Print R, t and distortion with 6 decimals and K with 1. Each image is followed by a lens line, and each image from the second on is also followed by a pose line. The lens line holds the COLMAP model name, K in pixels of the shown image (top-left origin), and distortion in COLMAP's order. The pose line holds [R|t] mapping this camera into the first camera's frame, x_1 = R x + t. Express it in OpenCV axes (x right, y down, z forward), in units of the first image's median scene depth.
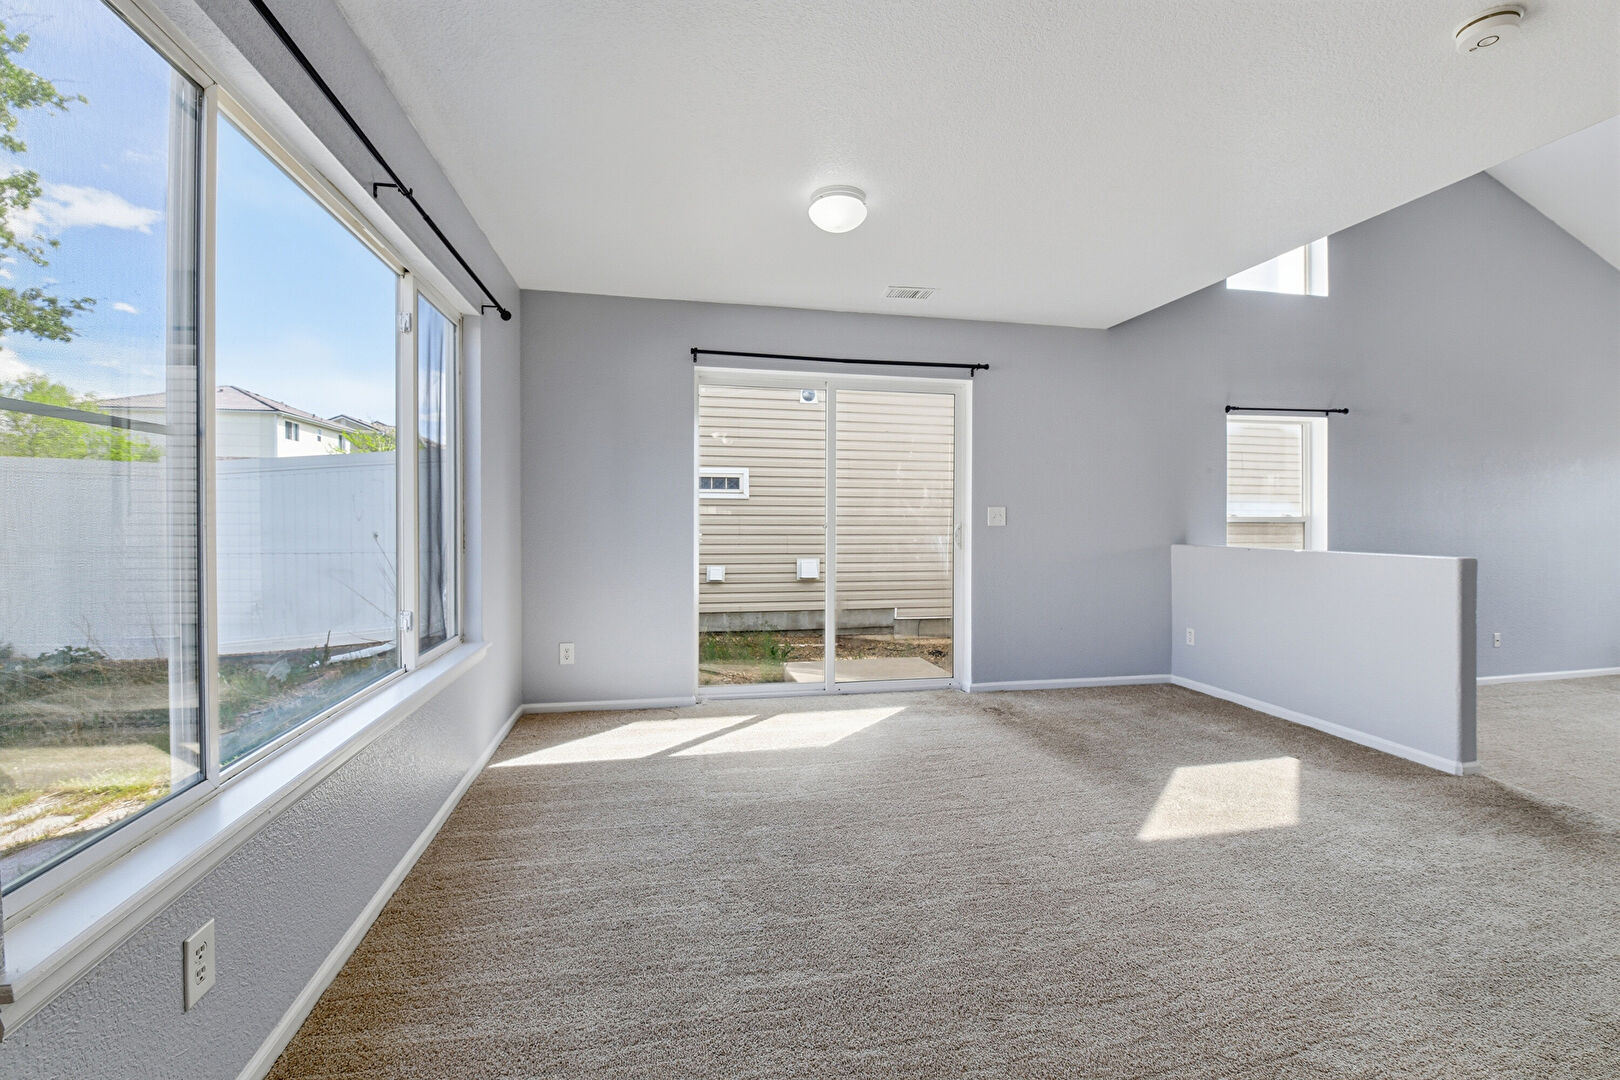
lens RADIAL K [[705.6, 0, 809.9], [0, 705.6, 535.6], [0, 0, 1]] dist [-0.002315, -0.000427]
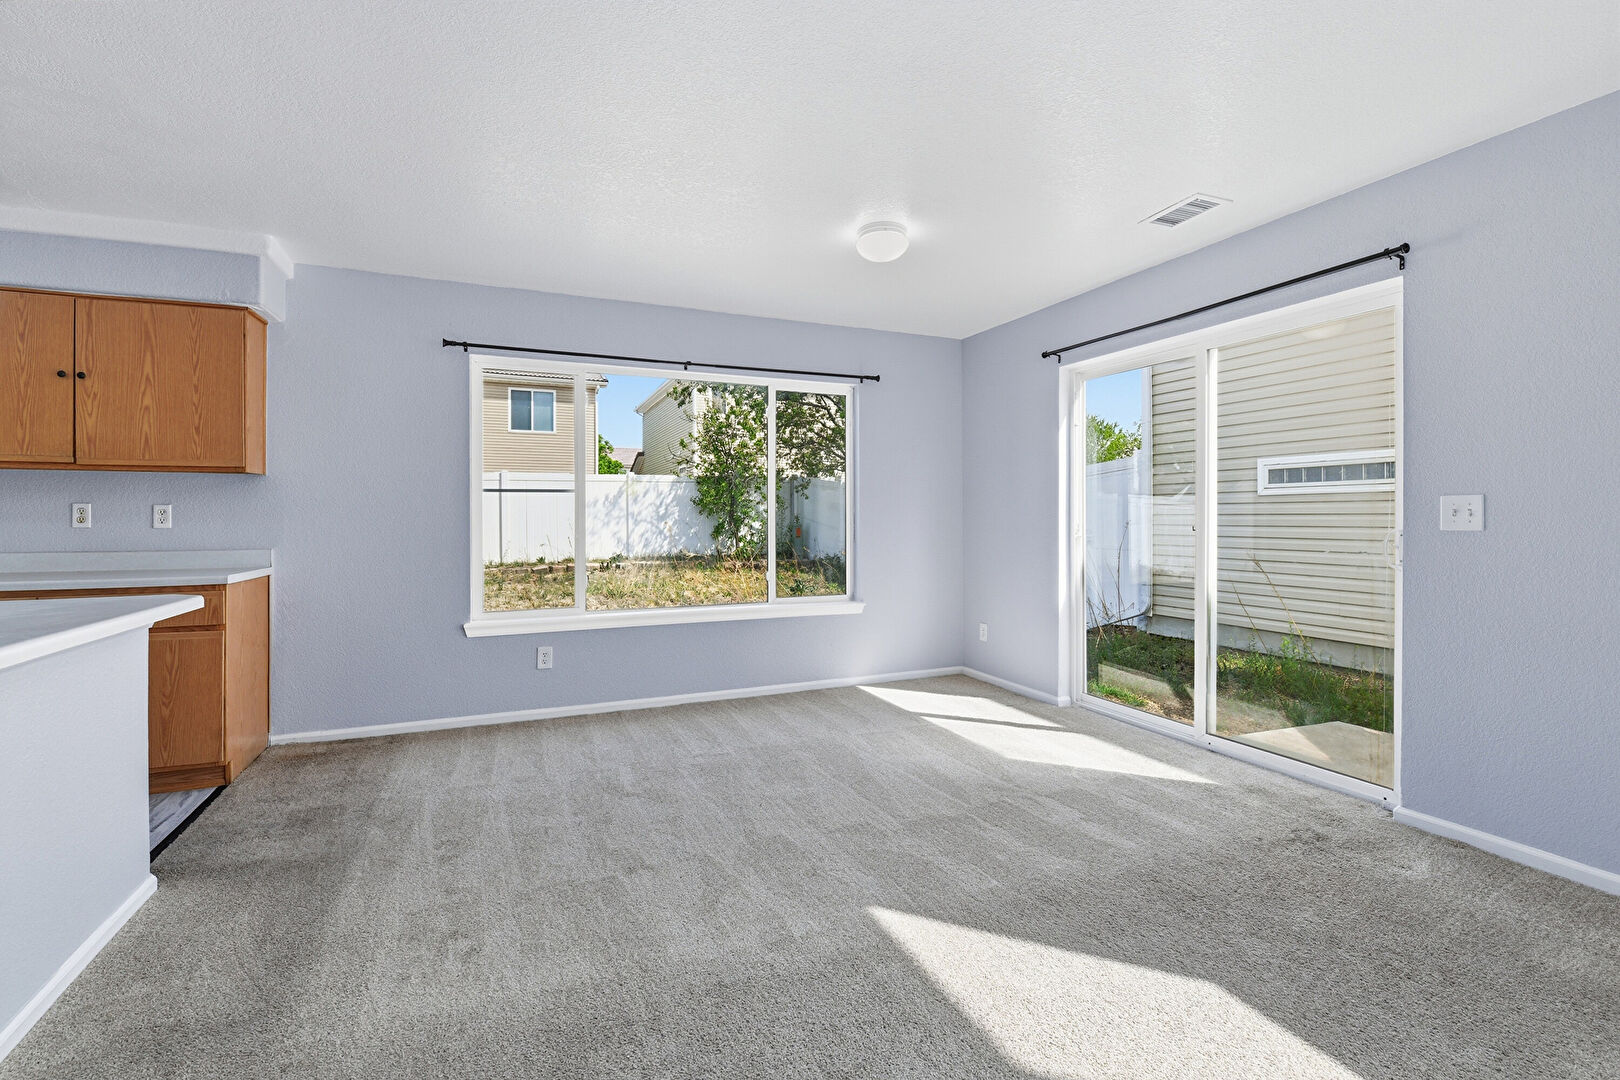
lens RADIAL K [[705.6, 0, 805.1], [0, 705.6, 536.1], [0, 0, 1]] dist [-0.002315, -0.000427]
pose [[0.198742, 0.019481, -0.979858, 0.826039], [-0.023954, 0.999600, 0.015015, -0.008102], [0.979759, 0.020487, 0.199130, 0.494355]]
